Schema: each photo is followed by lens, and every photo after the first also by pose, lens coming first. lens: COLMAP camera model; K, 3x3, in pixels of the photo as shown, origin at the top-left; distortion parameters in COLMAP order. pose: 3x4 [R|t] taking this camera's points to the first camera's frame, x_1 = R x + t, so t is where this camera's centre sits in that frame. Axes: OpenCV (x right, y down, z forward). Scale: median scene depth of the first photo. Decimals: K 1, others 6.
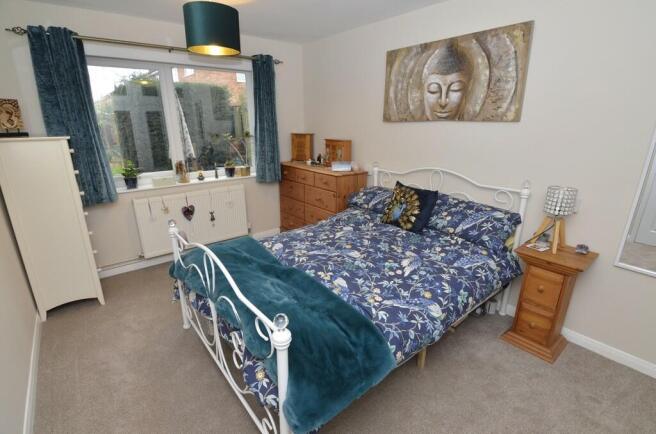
lens RADIAL K [[318.8, 0, 332.9], [0, 318.8, 216.4], [0, 0, 1]] dist [-0.003208, -0.001266]
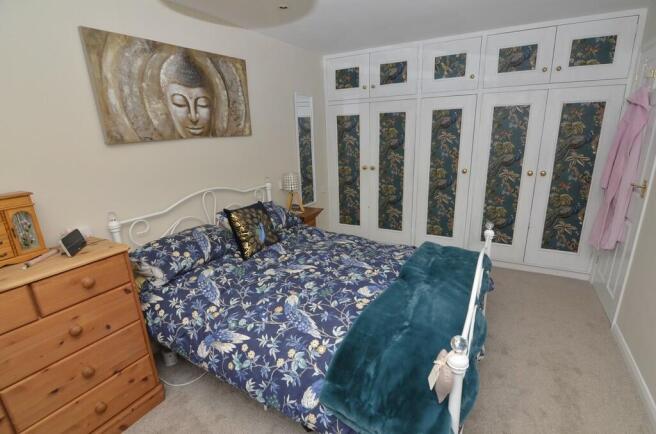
lens RADIAL K [[318.8, 0, 332.9], [0, 318.8, 216.4], [0, 0, 1]] dist [-0.003208, -0.001266]
pose [[-0.351499, -0.226673, 0.908332, -0.679946], [0.316836, 0.884189, 0.343255, -0.300470], [-0.880944, 0.408446, -0.238974, 0.997725]]
